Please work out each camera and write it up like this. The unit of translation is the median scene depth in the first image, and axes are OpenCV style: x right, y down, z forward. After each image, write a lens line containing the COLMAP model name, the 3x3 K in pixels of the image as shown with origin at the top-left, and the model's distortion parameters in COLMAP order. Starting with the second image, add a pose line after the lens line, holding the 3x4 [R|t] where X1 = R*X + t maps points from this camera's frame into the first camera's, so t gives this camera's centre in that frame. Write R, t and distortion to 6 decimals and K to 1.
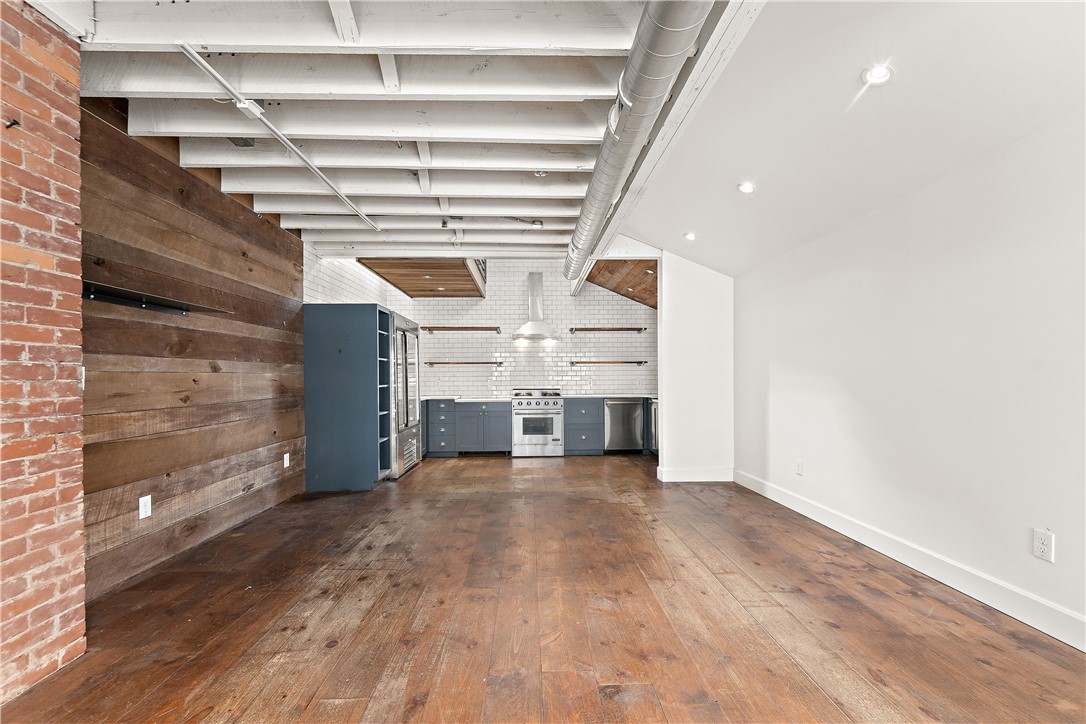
lens RADIAL K [[470.2, 0, 544.6], [0, 470.2, 375.8], [0, 0, 1]] dist [-0.001056, -0.000406]
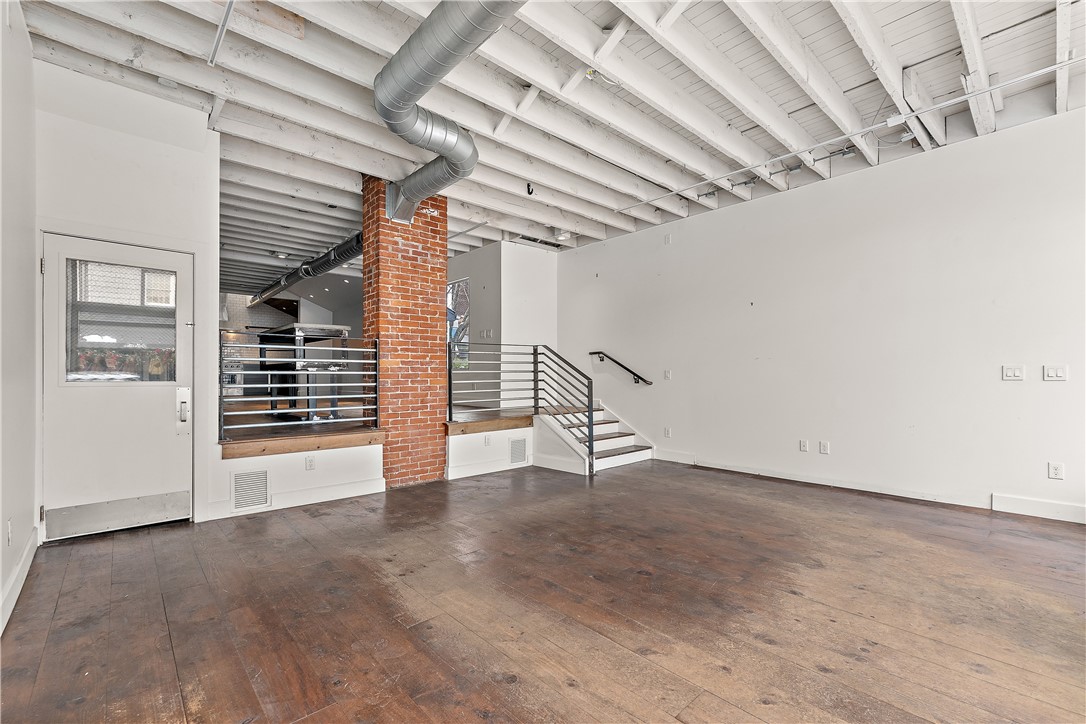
lens RADIAL K [[465.9, 0, 539.7], [0, 465.9, 375.9], [0, 0, 1]] dist [-0.003986, -0.000099]
pose [[0.767042, 0.007556, 0.641553, -0.358987], [-0.006686, 0.999970, -0.003782, 0.139132], [-0.641562, -0.001388, 0.767070, -1.716706]]
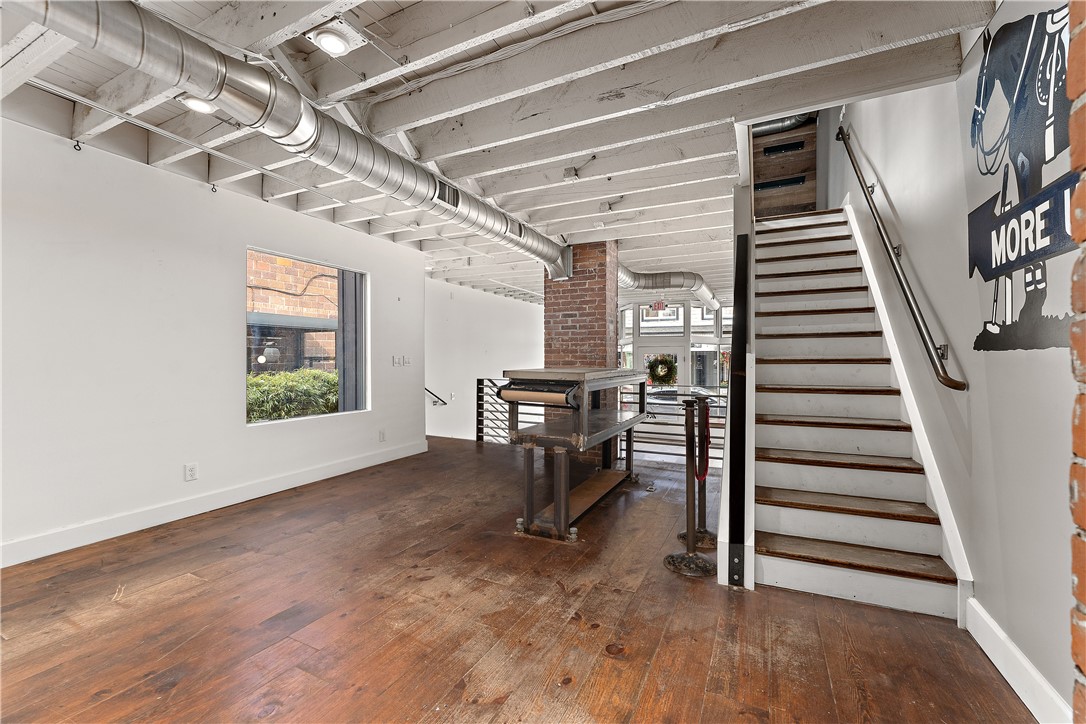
lens RADIAL K [[458.5, 0, 543.0], [0, 458.5, 362.0], [0, 0, 1]] dist [-0.002252, -0.000631]
pose [[-0.879320, 0.003064, 0.476221, -0.389470], [0.004199, 0.999990, 0.001319, -0.001616], [-0.476212, 0.003160, -0.879325, 0.437579]]
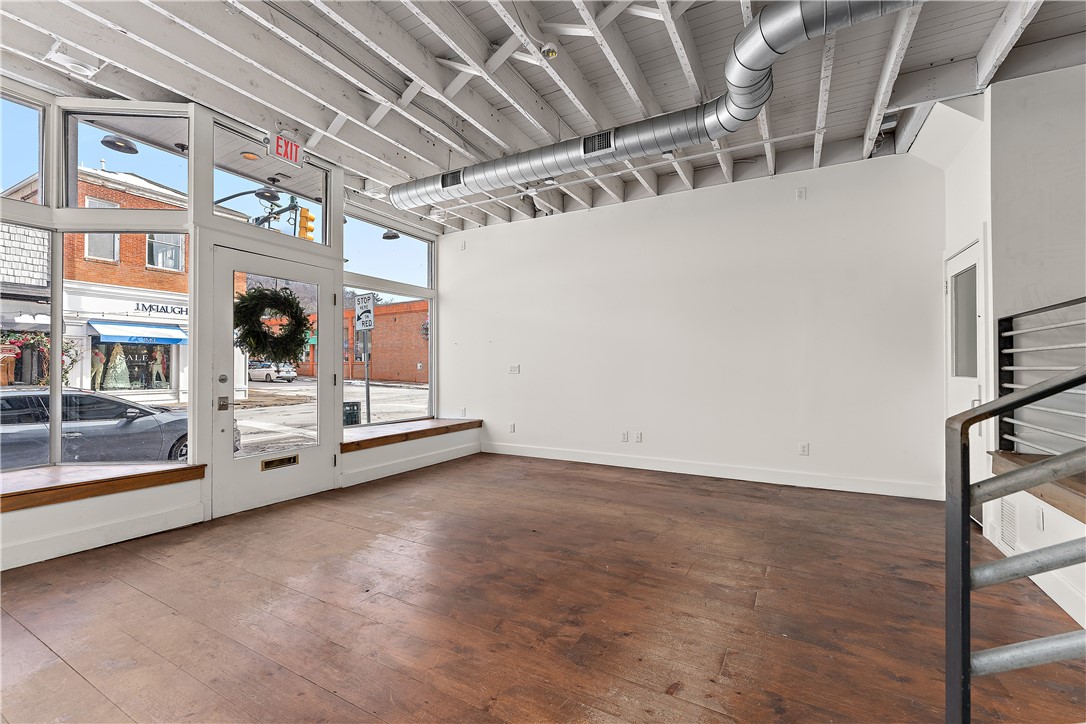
lens RADIAL K [[458.5, 0, 543.0], [0, 458.5, 362.0], [0, 0, 1]] dist [-0.002252, -0.000631]
pose [[-0.509992, -0.004222, -0.860169, 0.650956], [0.003657, 0.999968, -0.007077, 0.126903], [0.860172, -0.006755, -0.509960, -0.954566]]
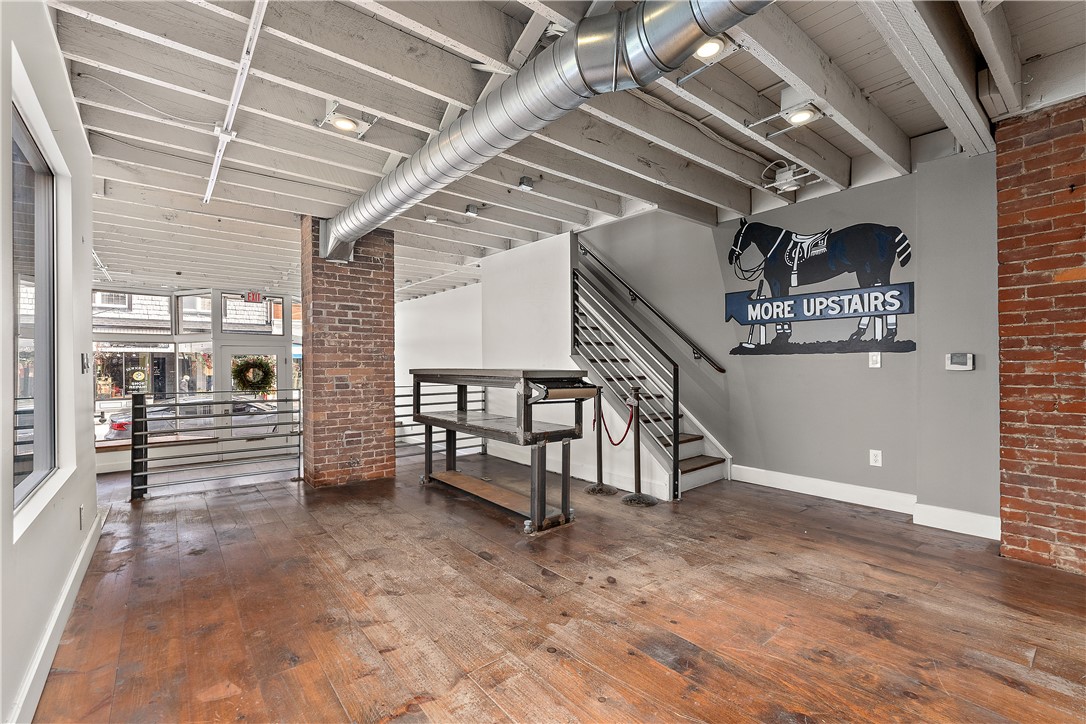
lens RADIAL K [[469.3, 0, 543.0], [0, 469.3, 362.0], [0, 0, 1]] dist [-0.001988, -0.000229]
pose [[-0.795123, 0.009763, -0.606369, 0.393950], [0.009850, 0.999946, 0.003184, -0.002002], [0.606368, -0.003441, -0.795177, 0.414468]]
